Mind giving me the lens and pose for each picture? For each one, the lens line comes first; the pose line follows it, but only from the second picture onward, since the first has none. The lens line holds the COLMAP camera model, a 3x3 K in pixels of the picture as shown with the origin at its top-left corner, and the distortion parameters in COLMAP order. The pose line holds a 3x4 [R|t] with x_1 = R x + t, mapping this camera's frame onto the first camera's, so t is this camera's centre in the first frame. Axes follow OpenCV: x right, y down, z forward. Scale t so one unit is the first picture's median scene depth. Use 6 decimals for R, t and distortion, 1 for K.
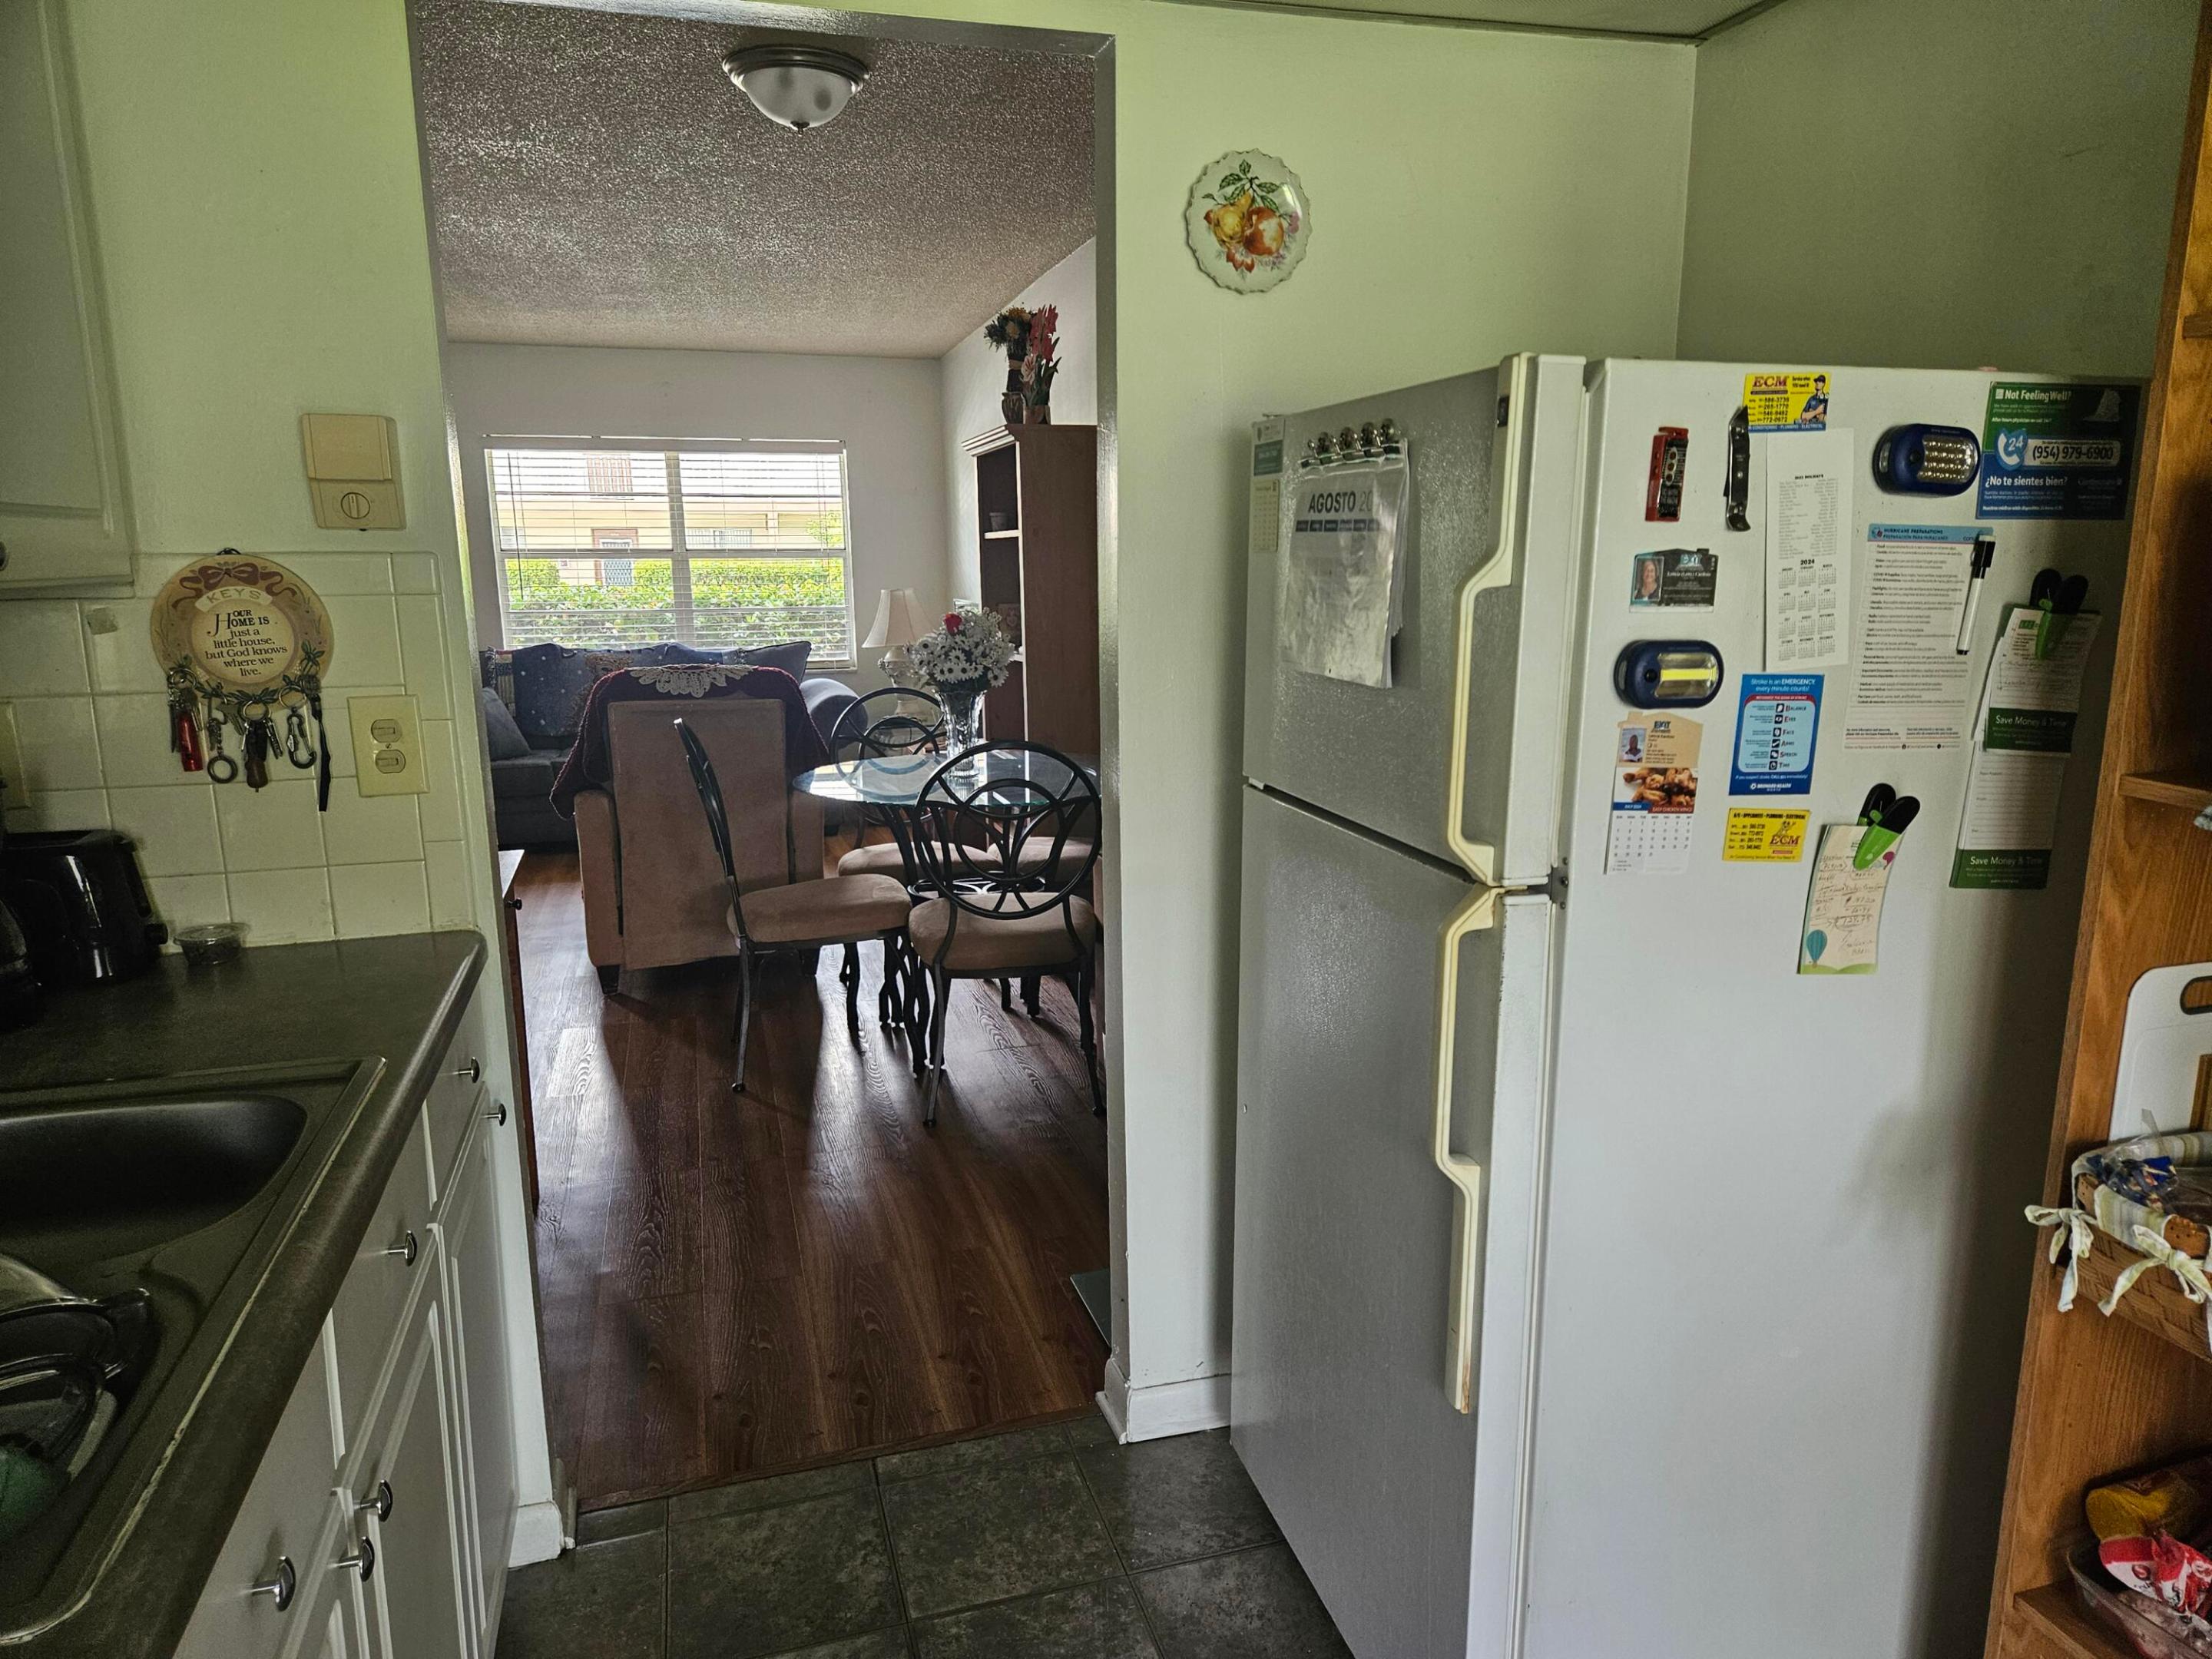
lens RADIAL K [[1448.2, 0, 1125.8], [0, 1448.2, 830.4], [0, 0, 1]] dist [0.065104, -0.002246]
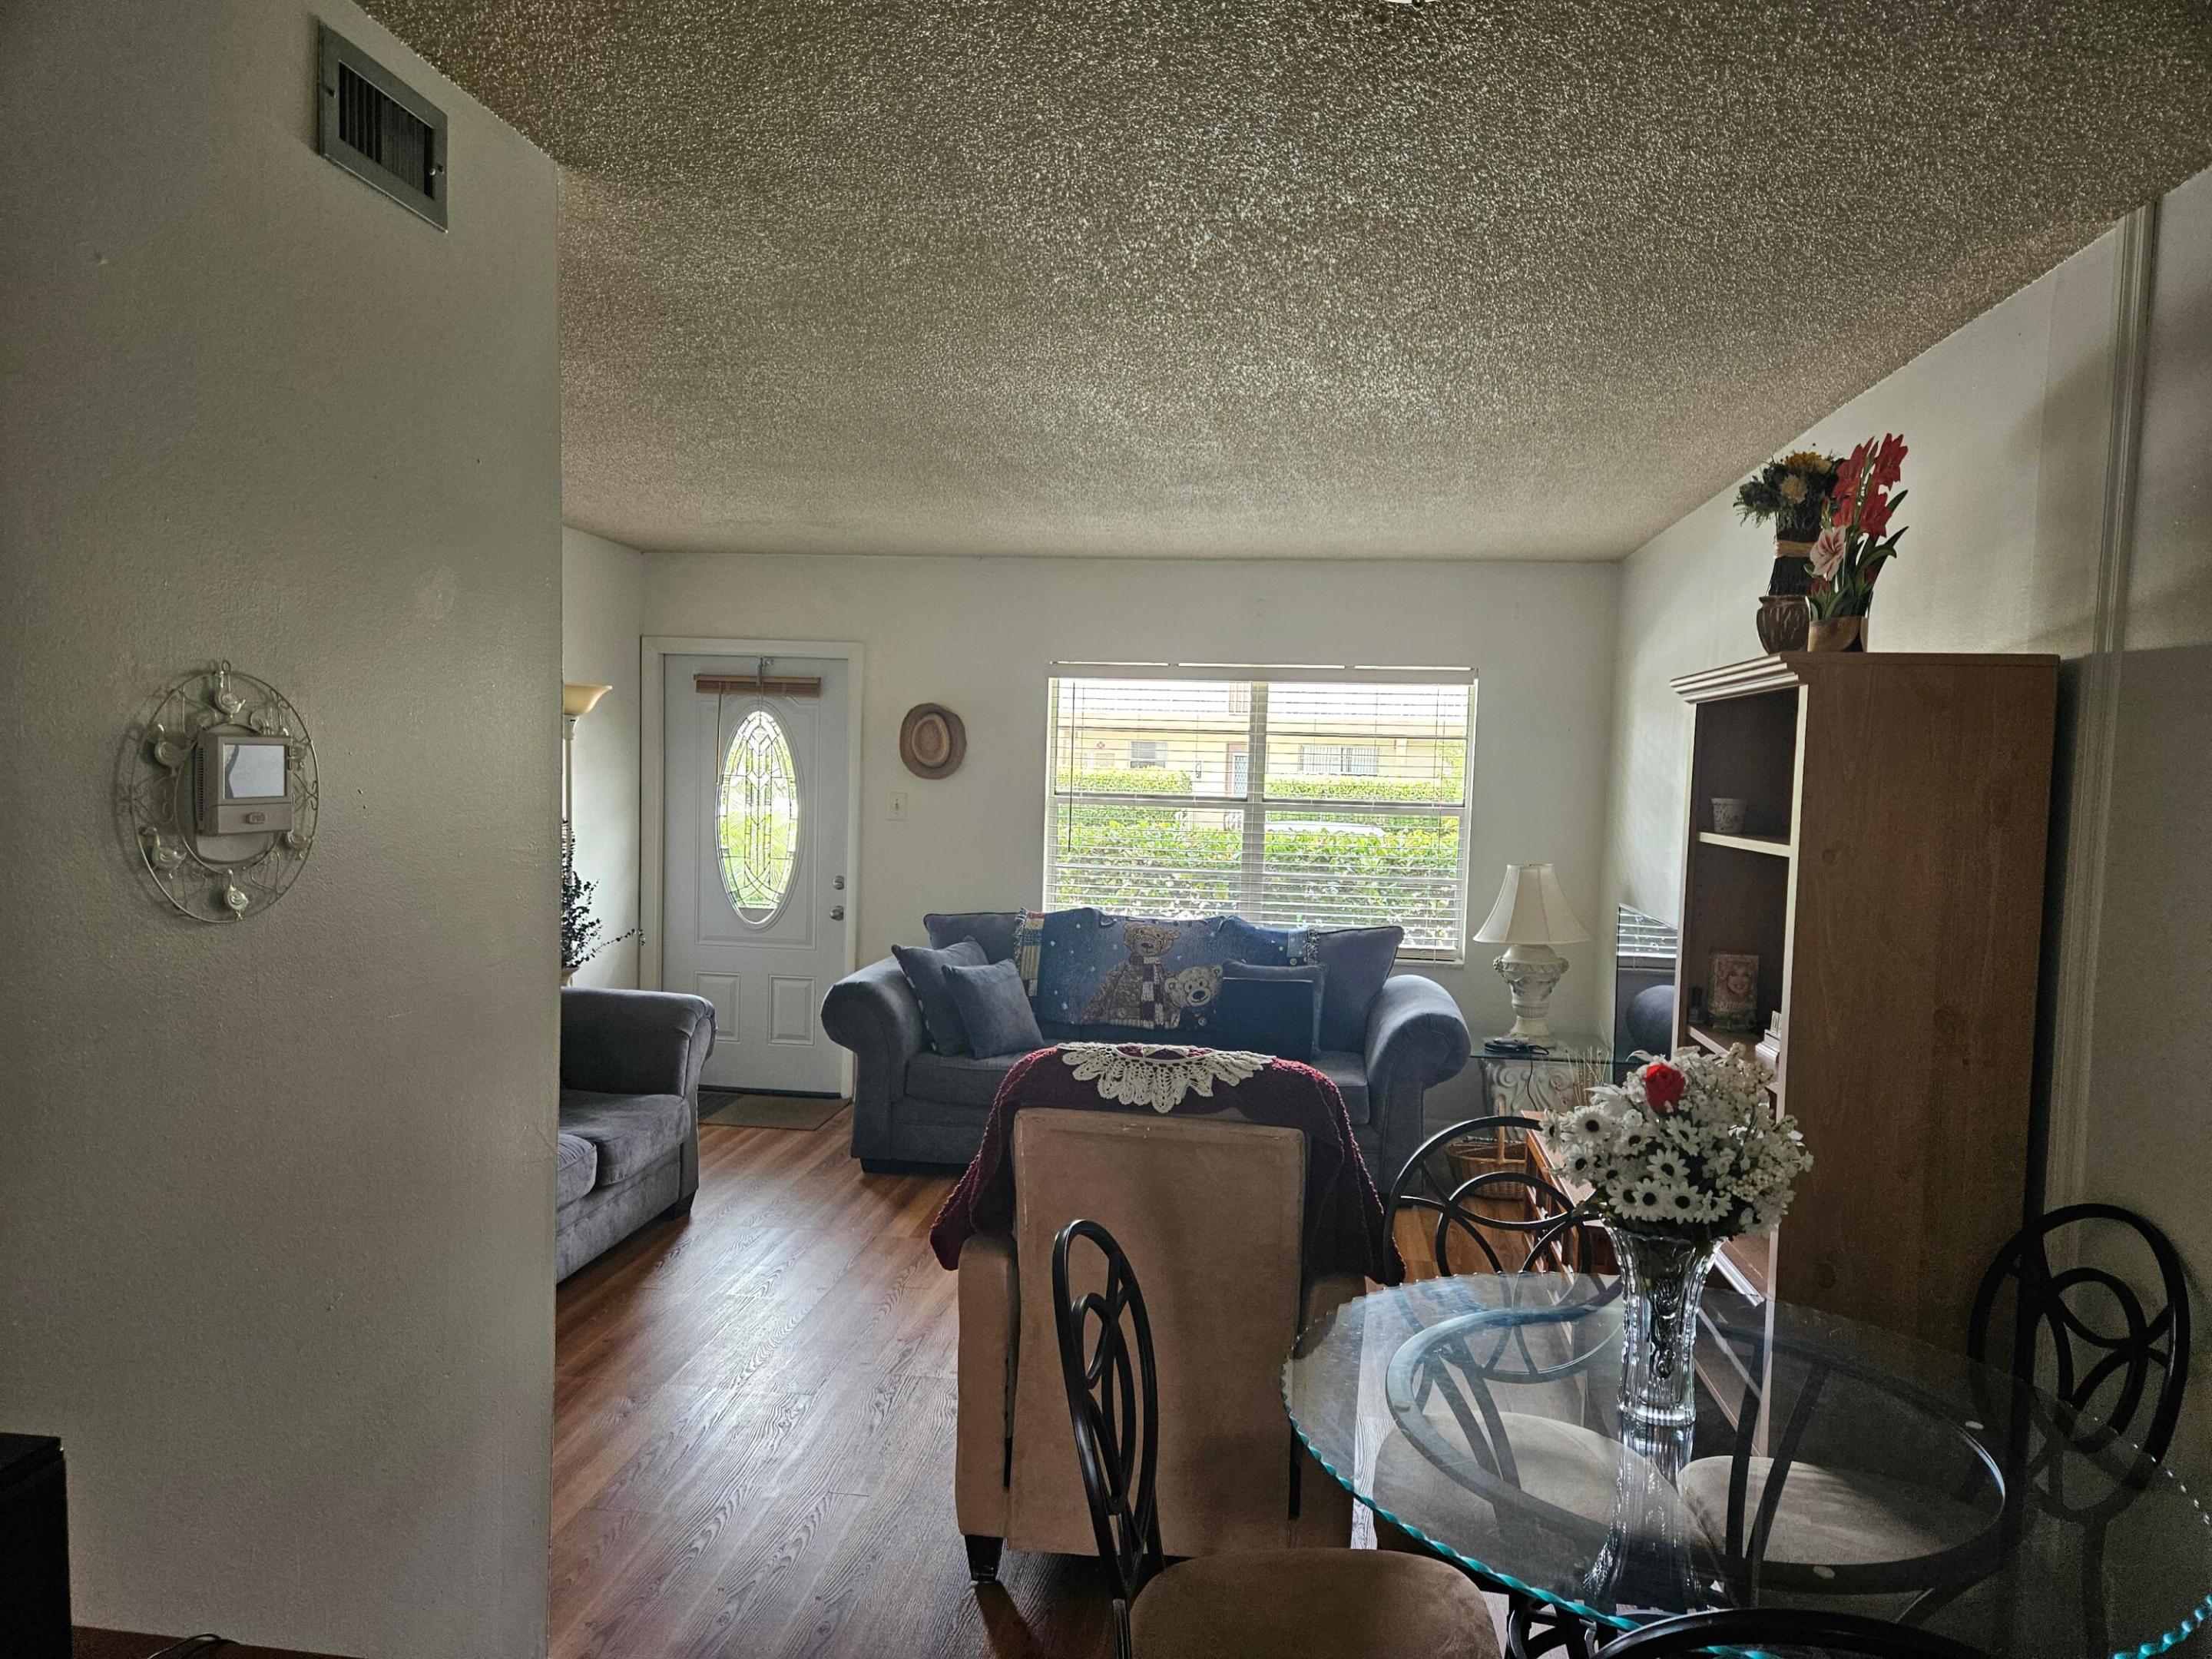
lens RADIAL K [[1448.2, 0, 1112.6], [0, 1448.2, 844.4], [0, 0, 1]] dist [0.065104, -0.002246]
pose [[0.907414, 0.065018, -0.415178, -0.065379], [-0.120253, 0.986820, -0.108286, -0.106359], [0.402665, 0.148187, 0.903273, 0.372471]]
